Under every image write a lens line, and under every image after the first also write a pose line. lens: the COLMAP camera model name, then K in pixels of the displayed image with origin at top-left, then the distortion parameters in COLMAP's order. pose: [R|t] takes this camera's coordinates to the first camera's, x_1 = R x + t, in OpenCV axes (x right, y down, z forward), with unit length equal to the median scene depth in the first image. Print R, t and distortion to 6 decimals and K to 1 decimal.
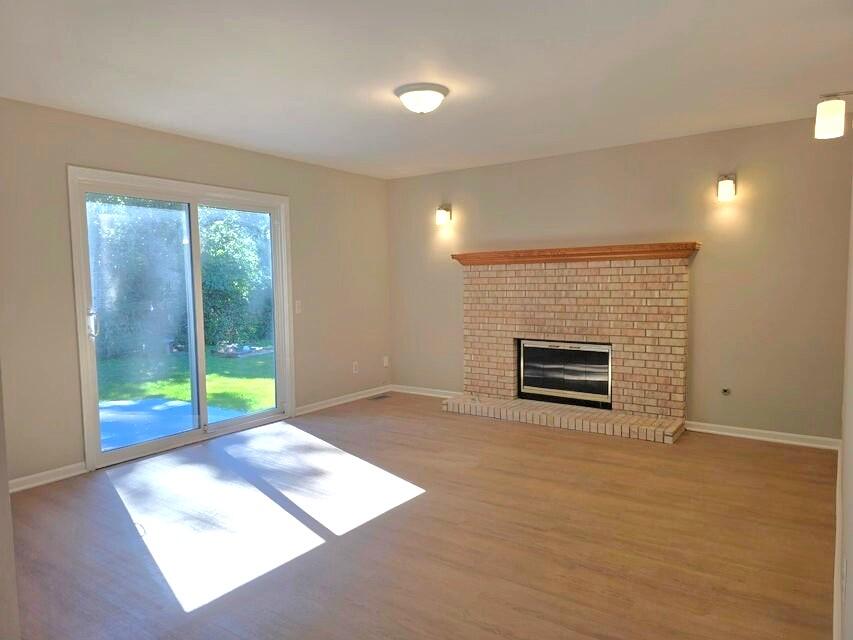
lens RADIAL K [[574.5, 0, 429.1], [0, 574.5, 319.8], [0, 0, 1]] dist [0.106925, -0.111996]
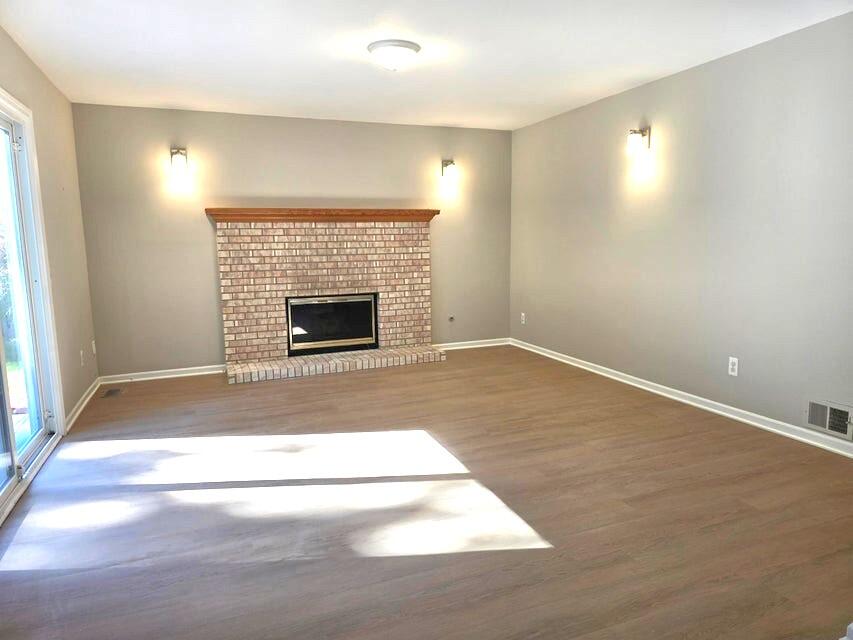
lens RADIAL K [[574.5, 0, 429.1], [0, 574.5, 319.8], [0, 0, 1]] dist [0.106925, -0.111996]
pose [[0.535470, -0.113893, 0.836840, -0.597662], [0.068229, 0.993460, 0.091551, -0.004446], [-0.841794, 0.008074, 0.539739, 0.266304]]
